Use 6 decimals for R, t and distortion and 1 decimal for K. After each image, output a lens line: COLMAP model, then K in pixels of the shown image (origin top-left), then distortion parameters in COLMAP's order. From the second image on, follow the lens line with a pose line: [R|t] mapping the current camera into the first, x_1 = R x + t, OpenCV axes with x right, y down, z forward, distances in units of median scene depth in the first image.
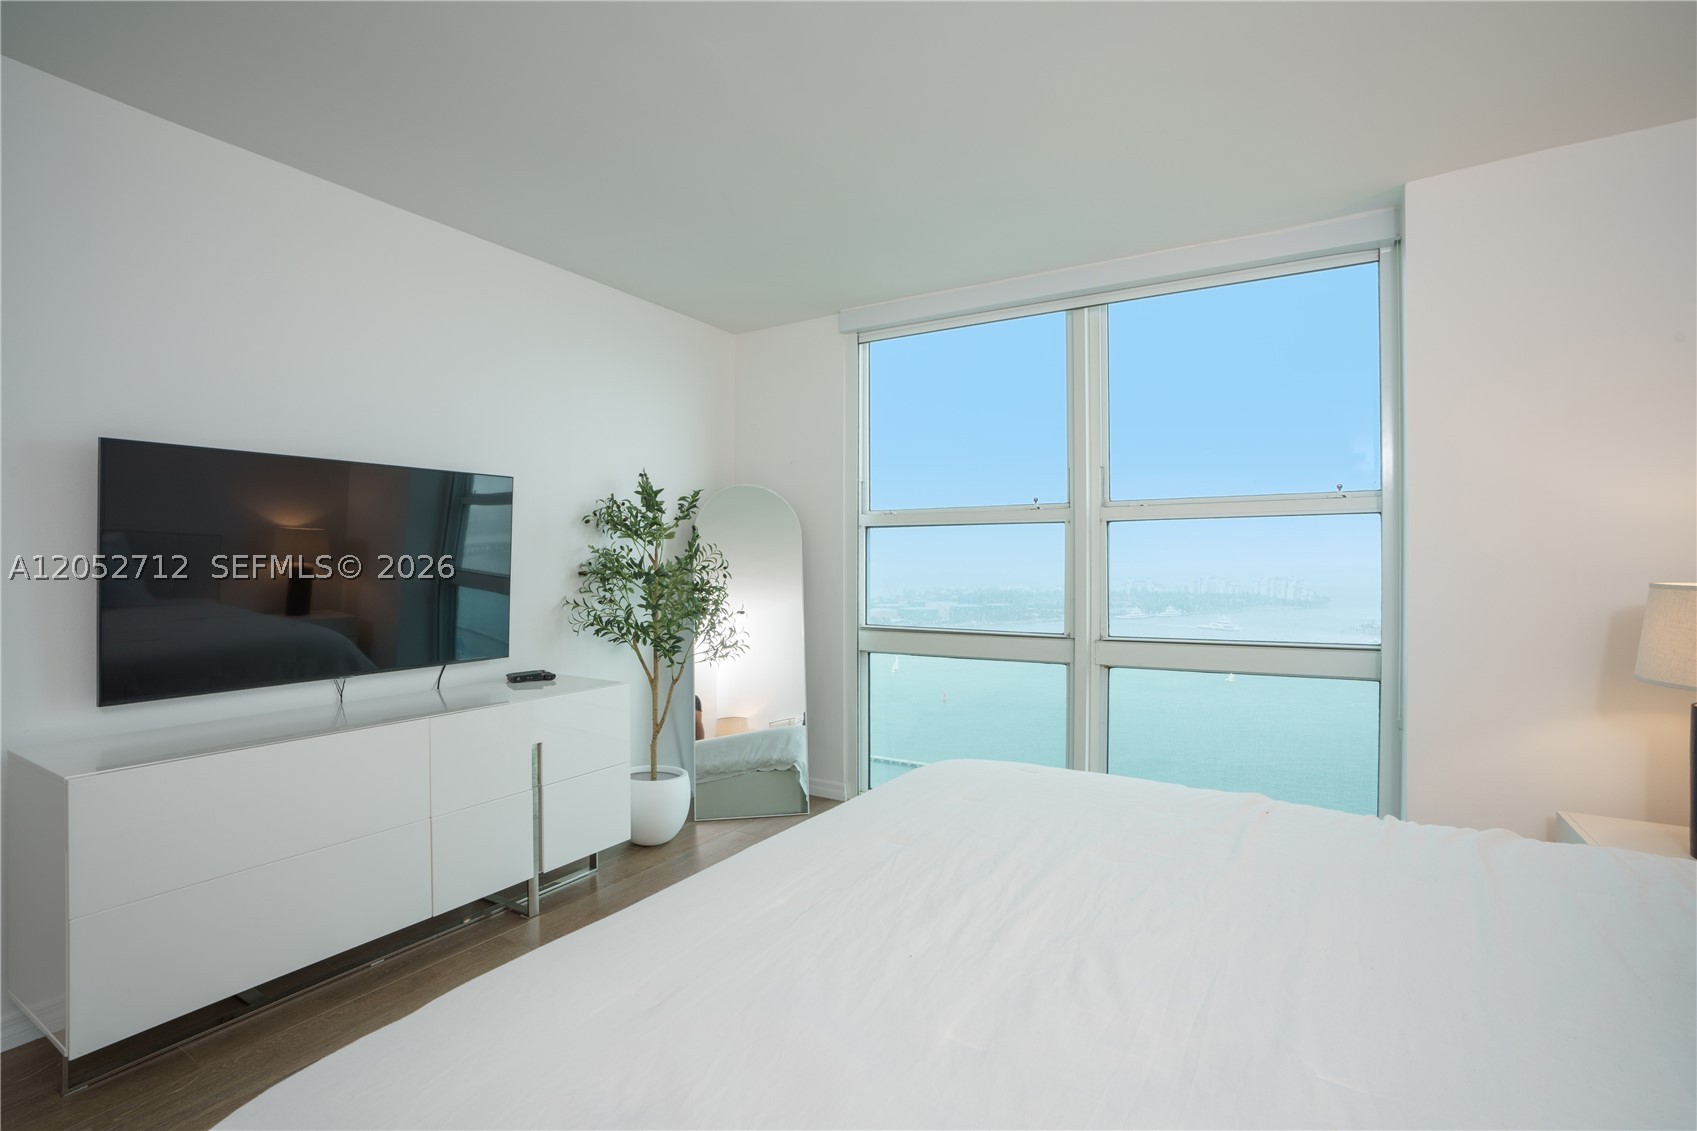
lens RADIAL K [[782.9, 0, 852.9], [0, 782.9, 562.0], [0, 0, 1]] dist [-0.069032, 0.027003]
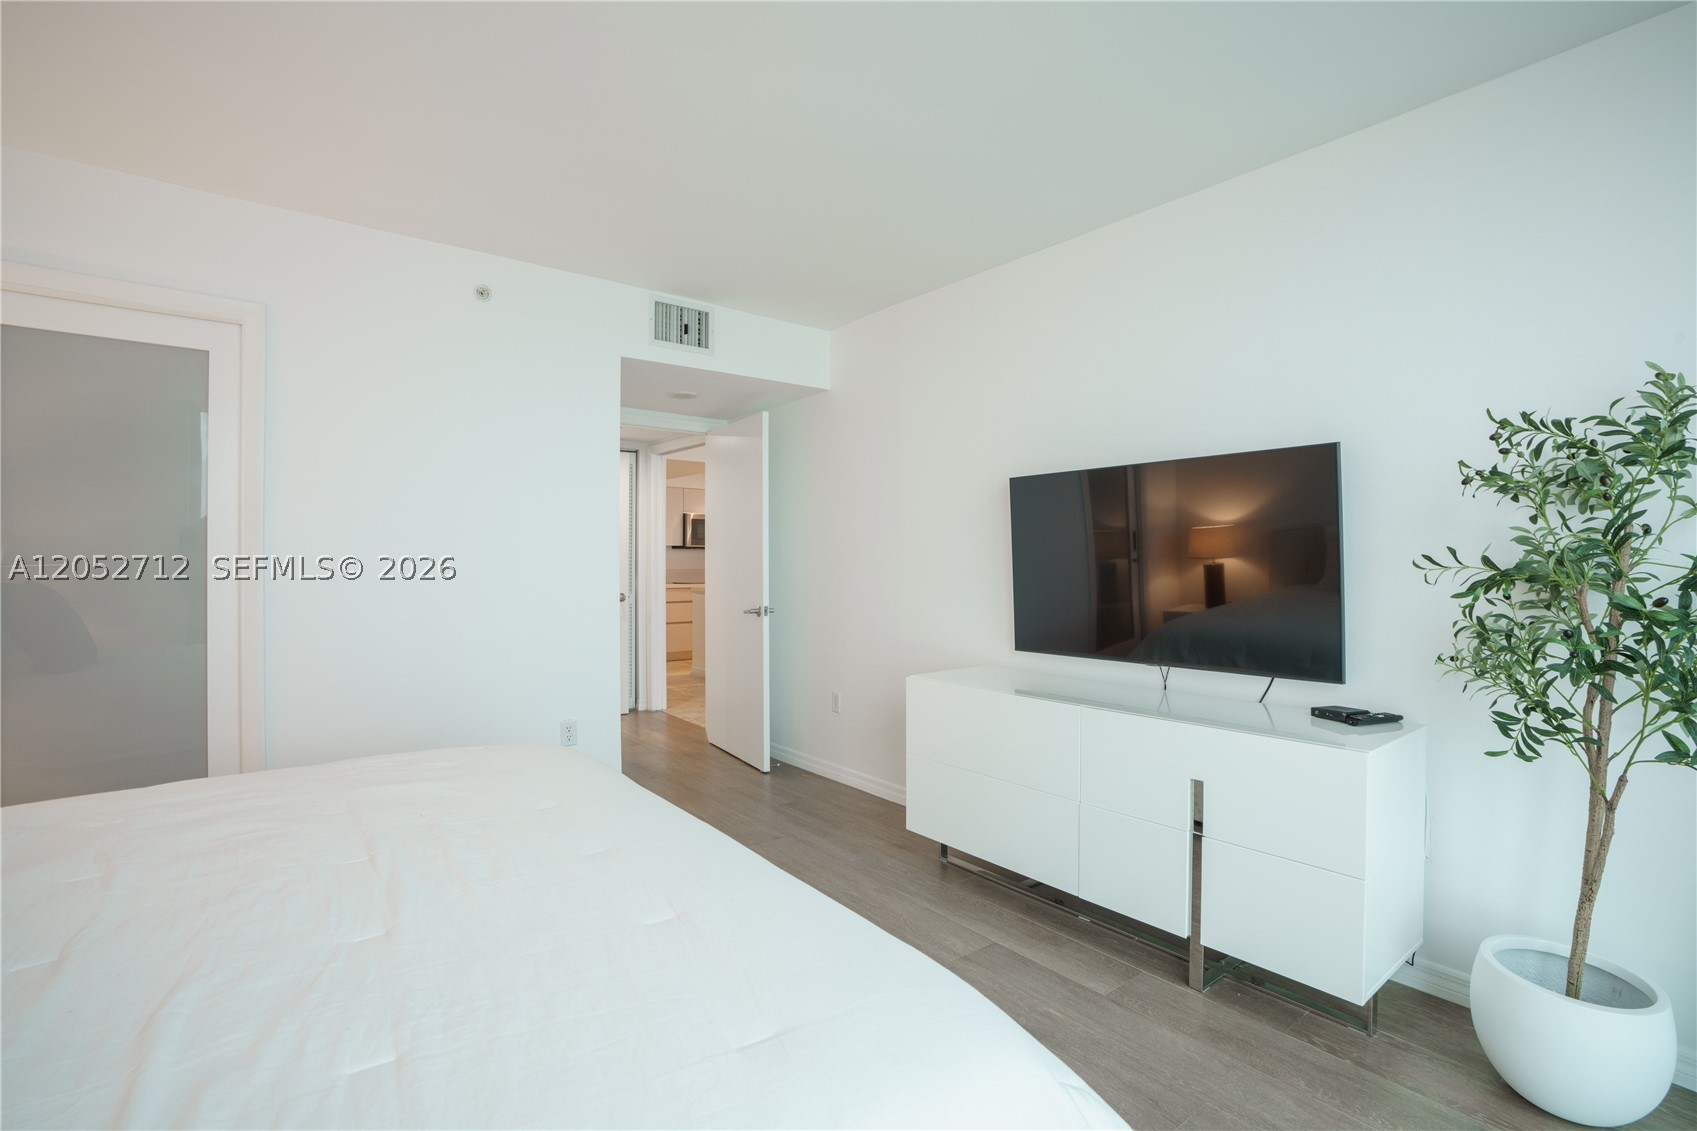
lens RADIAL K [[782.9, 0, 852.9], [0, 782.9, 562.0], [0, 0, 1]] dist [-0.069032, 0.027003]
pose [[-0.366514, 0.002716, -0.930409, 0.483489], [0.002907, 0.999994, 0.001774, 0.002154], [0.930408, -0.002054, -0.366519, 0.972646]]
